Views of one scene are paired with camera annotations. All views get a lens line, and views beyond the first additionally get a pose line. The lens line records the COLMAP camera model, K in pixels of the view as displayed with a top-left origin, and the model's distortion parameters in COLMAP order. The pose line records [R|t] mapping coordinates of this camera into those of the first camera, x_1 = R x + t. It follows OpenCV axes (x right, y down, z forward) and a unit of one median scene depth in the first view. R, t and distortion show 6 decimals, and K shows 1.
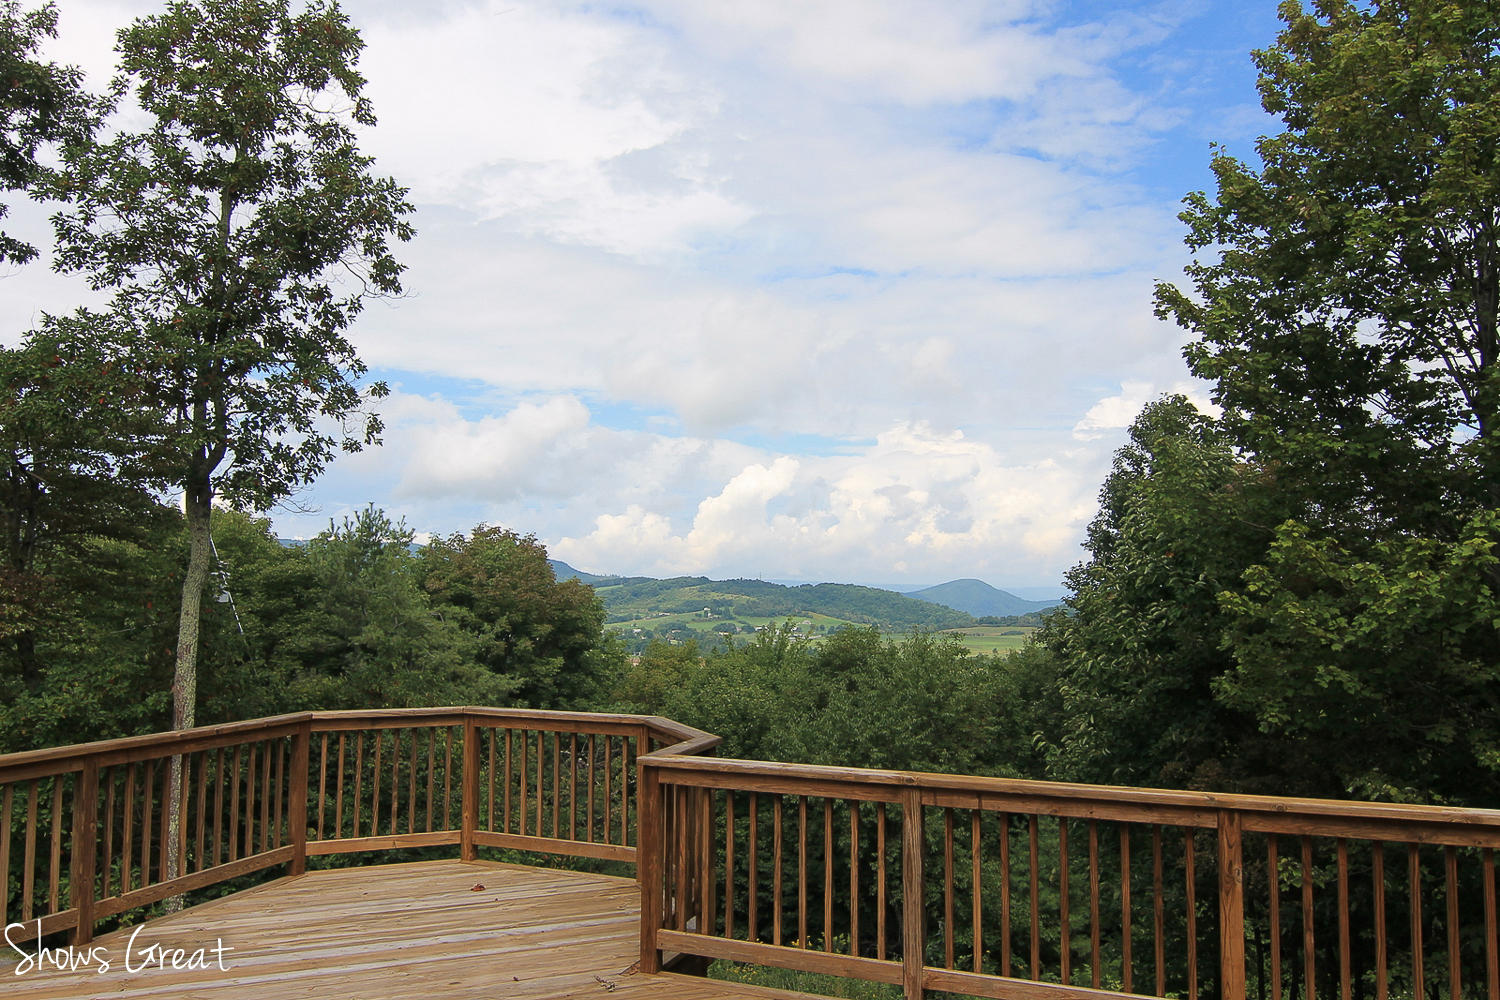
lens RADIAL K [[1087.3, 0, 746.5], [0, 1087.3, 485.8], [0, 0, 1]] dist [0.017460, -0.043379]
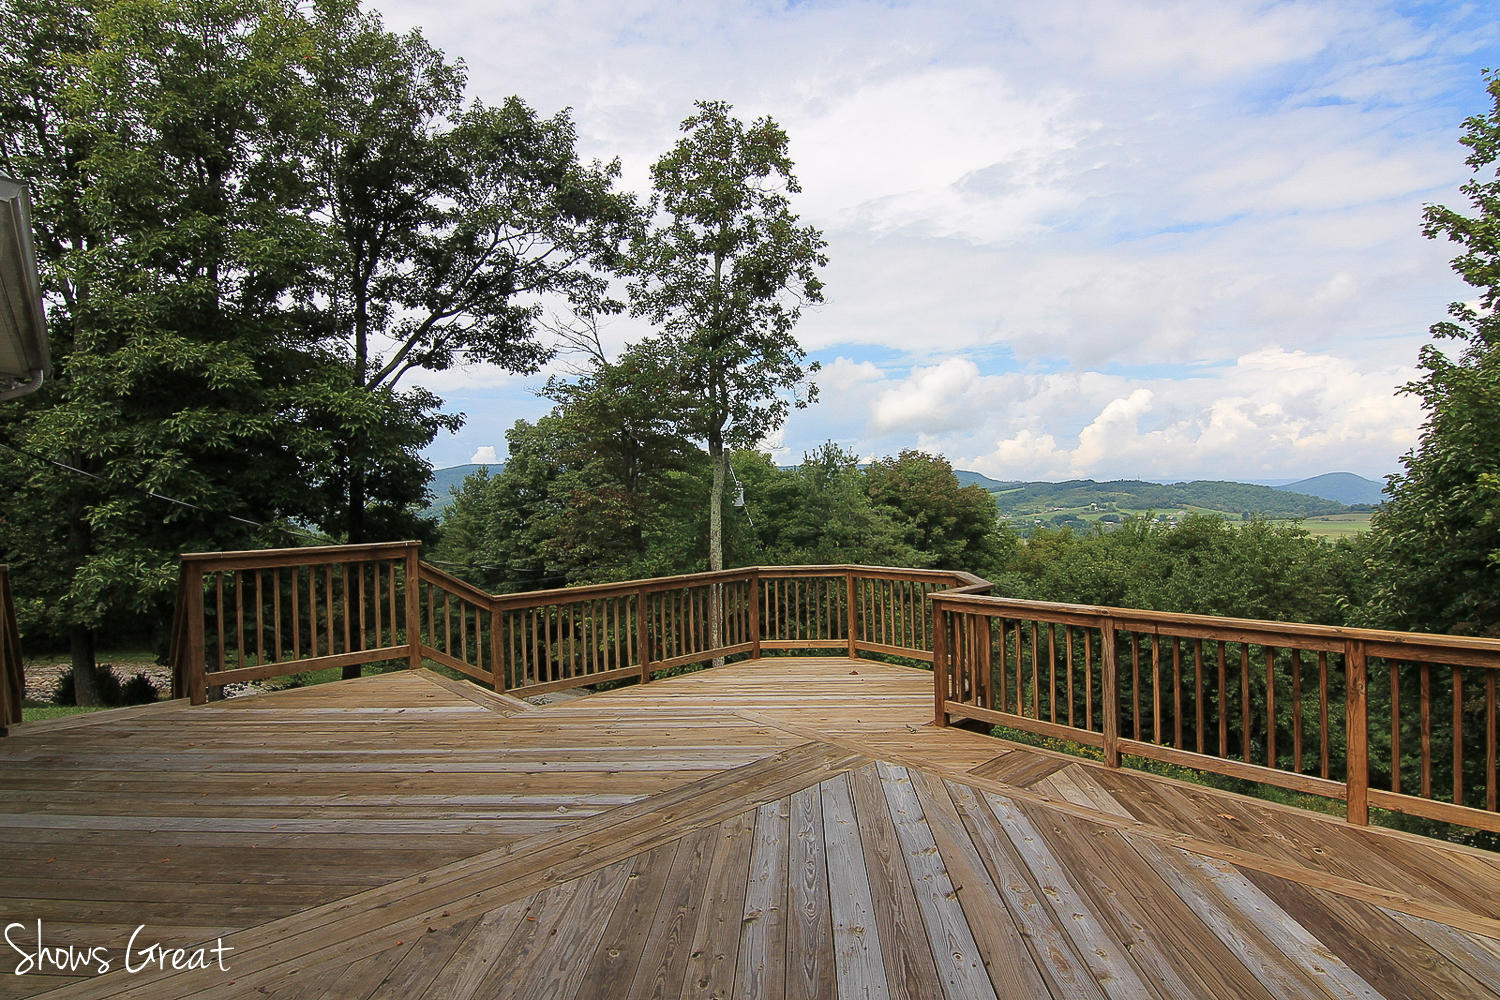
lens RADIAL K [[767.9, 0, 745.5], [0, 767.9, 492.1], [0, 0, 1]] dist [-0.003949, -0.014054]
pose [[0.894583, -0.031966, -0.445757, 0.053599], [0.072844, 0.994529, 0.074872, 0.000059], [0.440925, -0.099450, 0.892017, -0.030976]]
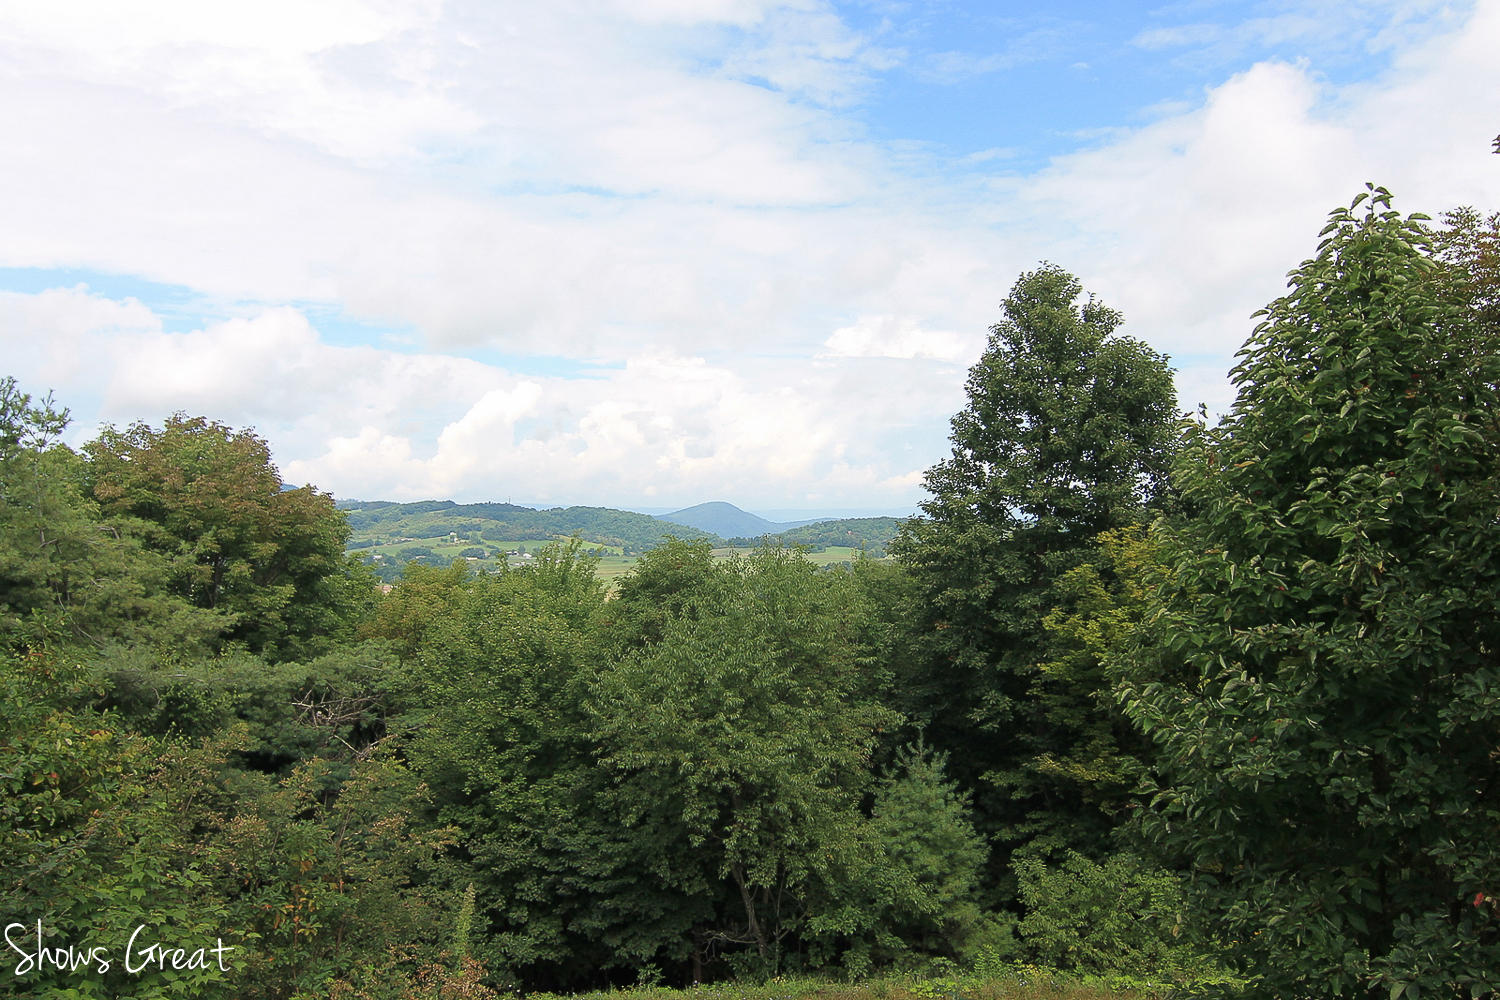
lens RADIAL K [[1087.3, 0, 746.5], [0, 1087.3, 485.8], [0, 0, 1]] dist [0.017460, -0.043379]
pose [[0.974311, -0.000734, 0.225203, -0.070569], [-0.015092, 0.997534, 0.068542, 0.071133], [-0.224698, -0.070180, 0.971898, 0.432596]]
